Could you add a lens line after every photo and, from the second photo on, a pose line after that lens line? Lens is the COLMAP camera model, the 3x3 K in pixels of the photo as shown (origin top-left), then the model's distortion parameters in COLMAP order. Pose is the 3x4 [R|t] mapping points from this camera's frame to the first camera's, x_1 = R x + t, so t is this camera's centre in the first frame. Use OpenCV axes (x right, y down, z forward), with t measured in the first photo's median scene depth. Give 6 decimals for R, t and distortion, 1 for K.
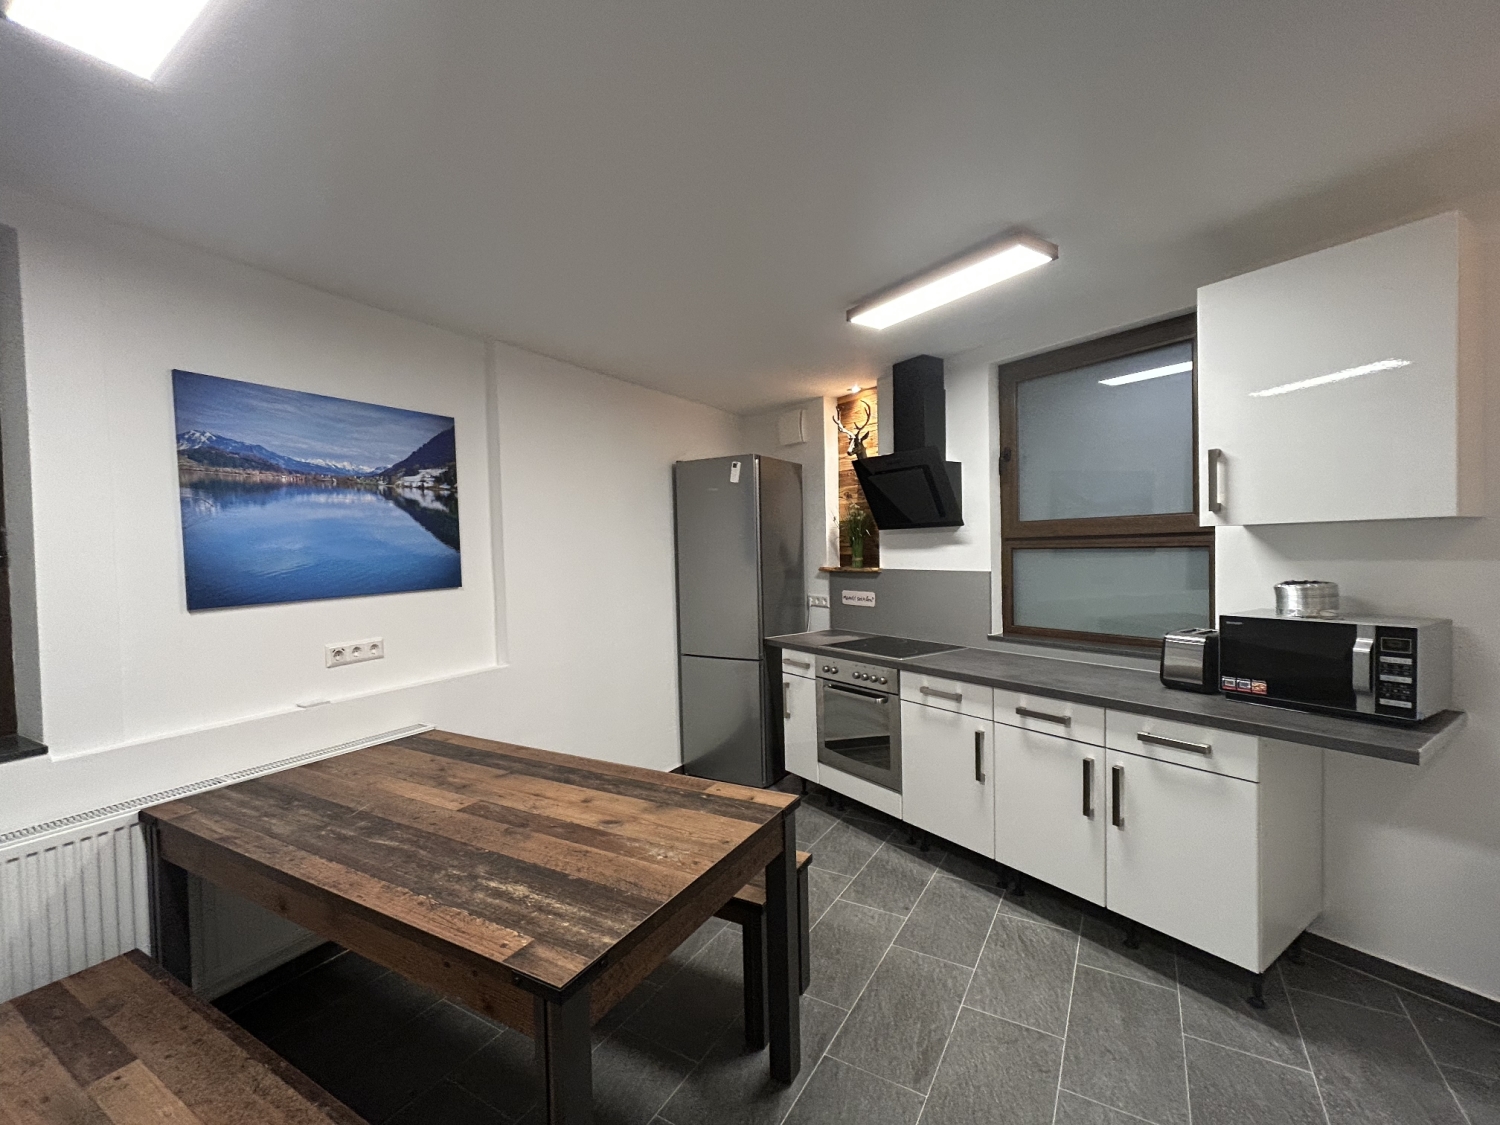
lens RADIAL K [[647.0, 0, 750.0], [0, 647.0, 562.5], [0, 0, 1]] dist [-0.003534, -0.000264]
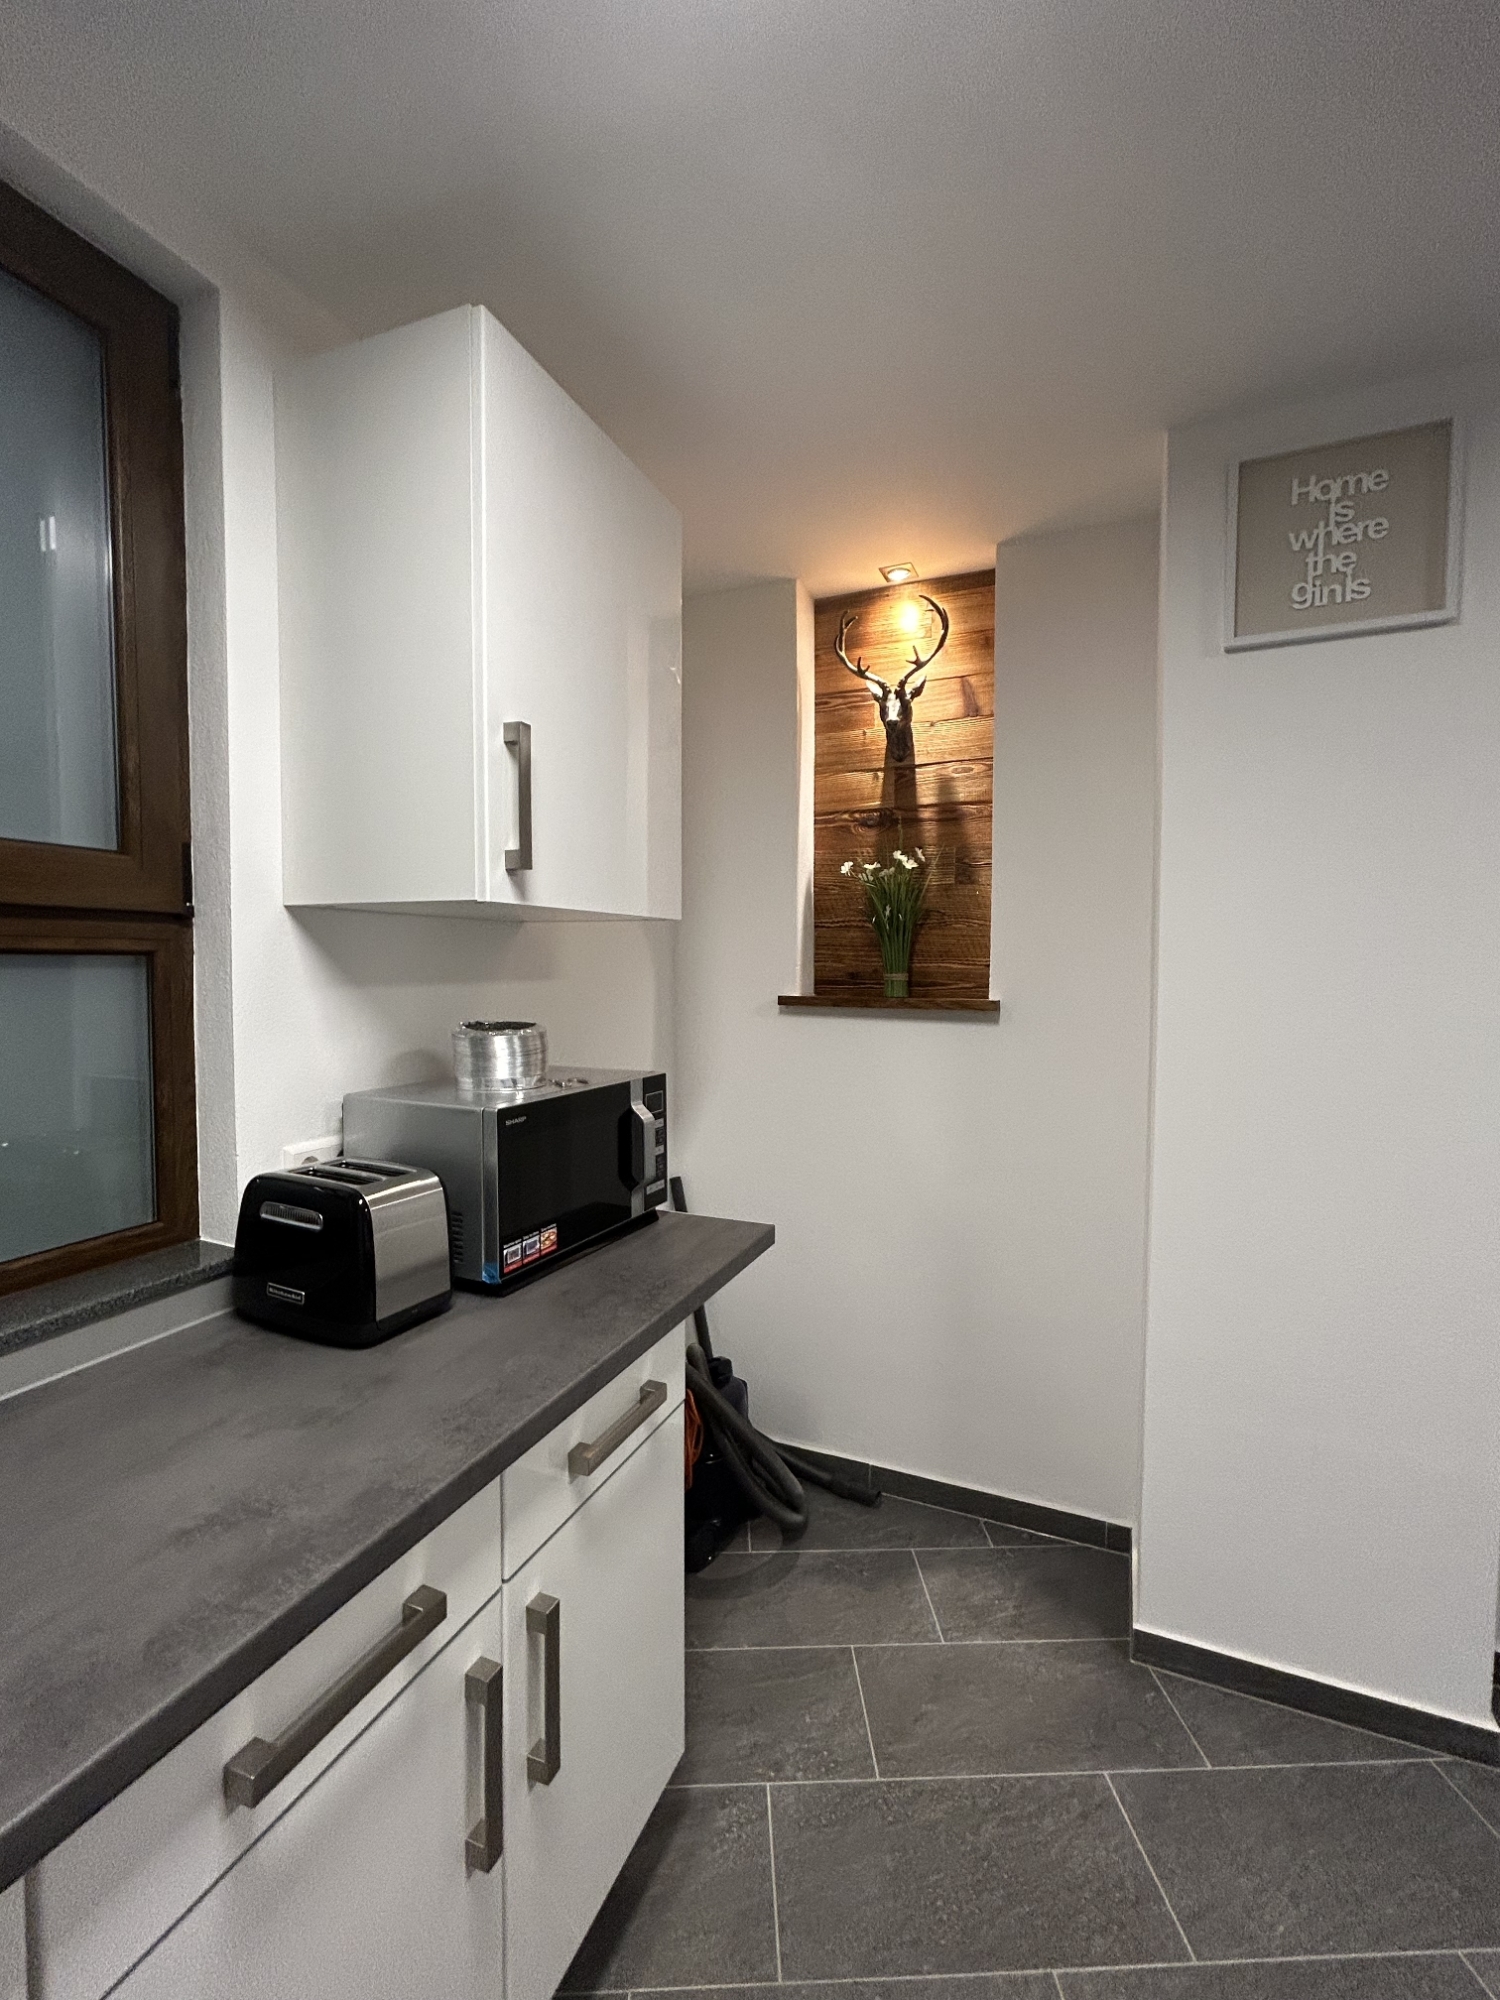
lens RADIAL K [[850.2, 0, 771.9], [0, 850.2, 1001.2], [0, 0, 1]] dist [0.002803, 0.000086]
pose [[-0.549414, -0.014966, 0.835416, 0.168413], [0.027539, 0.998972, 0.036006, -0.010762], [-0.835096, 0.042789, -0.548437, 1.364904]]
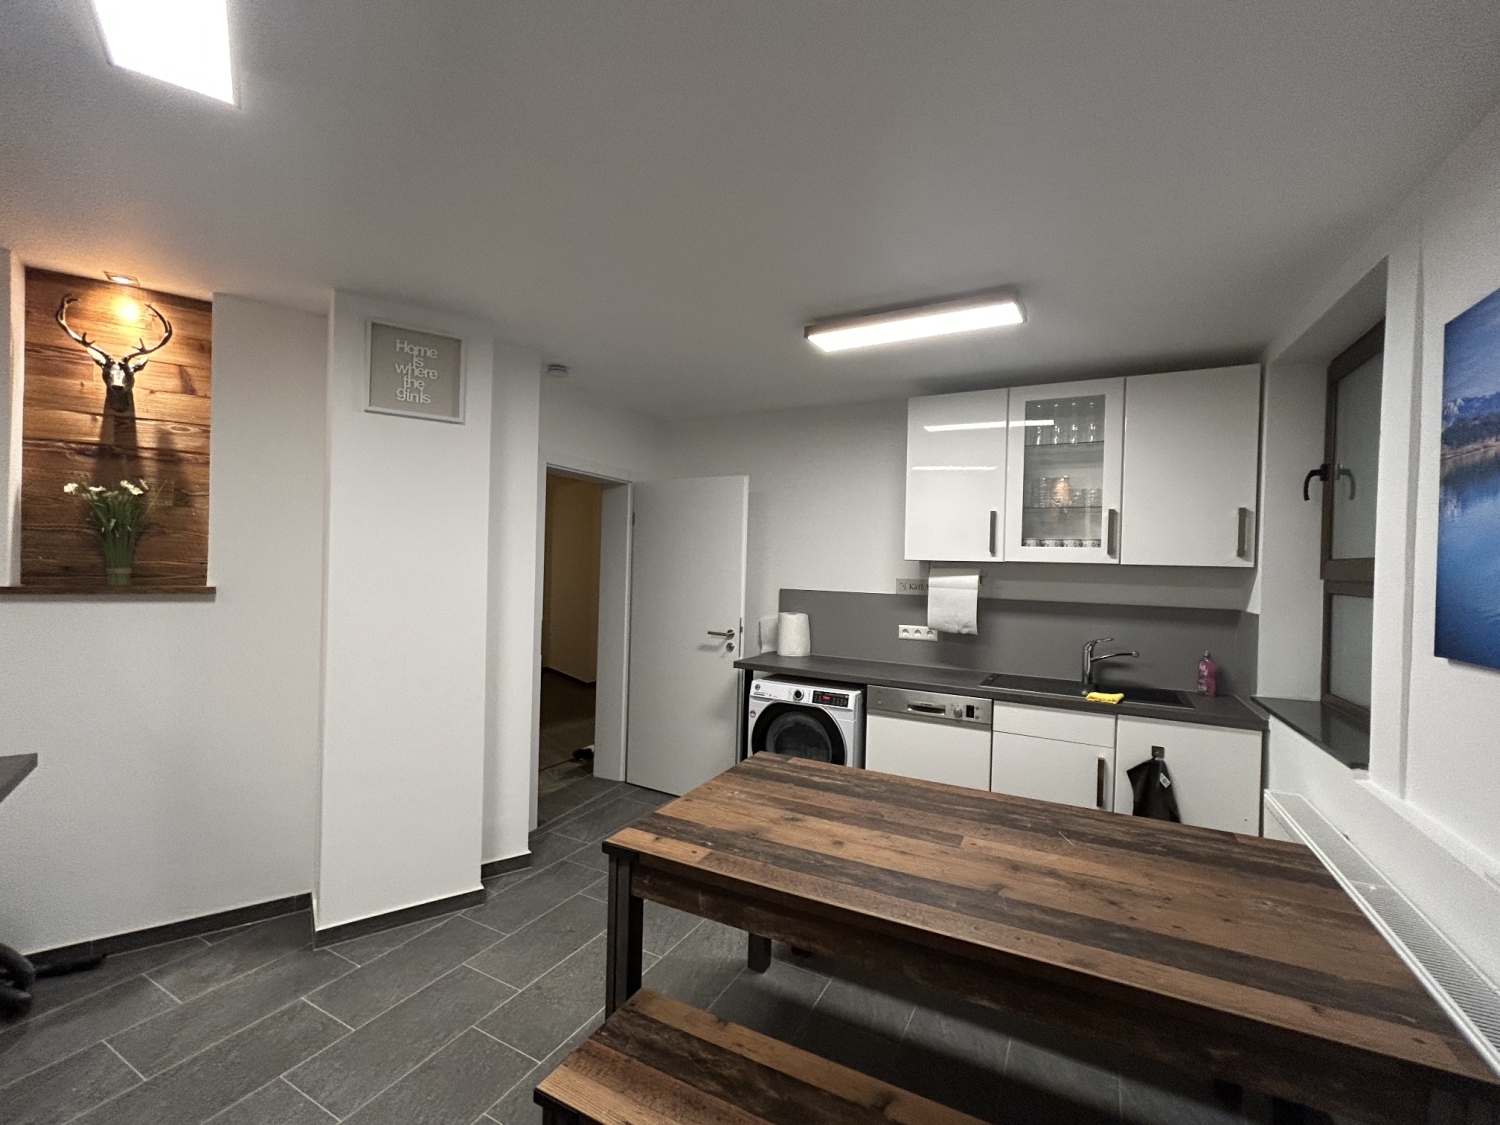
lens RADIAL K [[647.0, 0, 750.0], [0, 647.0, 562.5], [0, 0, 1]] dist [-0.003534, -0.000264]
pose [[-0.999087, -0.002701, -0.042637, -0.085652], [-0.003891, 0.999604, 0.027862, -0.051664], [0.042545, 0.028002, -0.998702, 1.846990]]
